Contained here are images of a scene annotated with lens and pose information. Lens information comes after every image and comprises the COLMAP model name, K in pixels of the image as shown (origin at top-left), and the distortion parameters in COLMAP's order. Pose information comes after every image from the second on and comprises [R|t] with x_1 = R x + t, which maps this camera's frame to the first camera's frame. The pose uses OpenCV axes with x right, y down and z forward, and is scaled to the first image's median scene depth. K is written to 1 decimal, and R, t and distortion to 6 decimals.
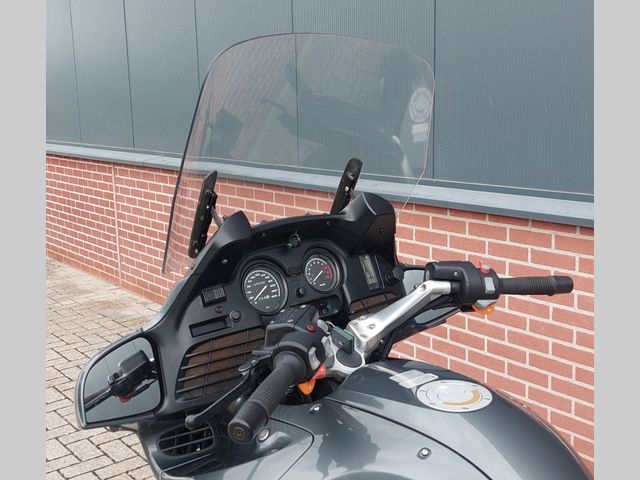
lens RADIAL K [[792.0, 0, 320.0], [0, 792.0, 240.0], [0, 0, 1]] dist [0.087100, -0.050798]
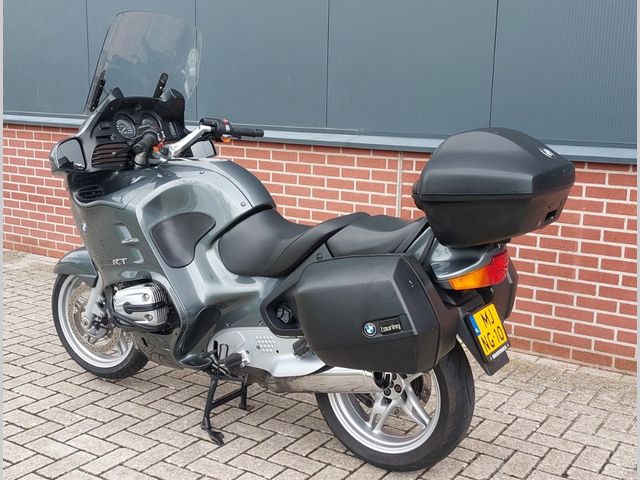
lens RADIAL K [[769.8, 0, 320.5], [0, 769.8, 217.6], [0, 0, 1]] dist [0.120085, -0.015194]
pose [[0.952698, -0.009902, 0.303756, -0.209237], [0.017197, 0.999624, -0.021349, 0.360910], [-0.303430, 0.025562, 0.952511, -1.184500]]
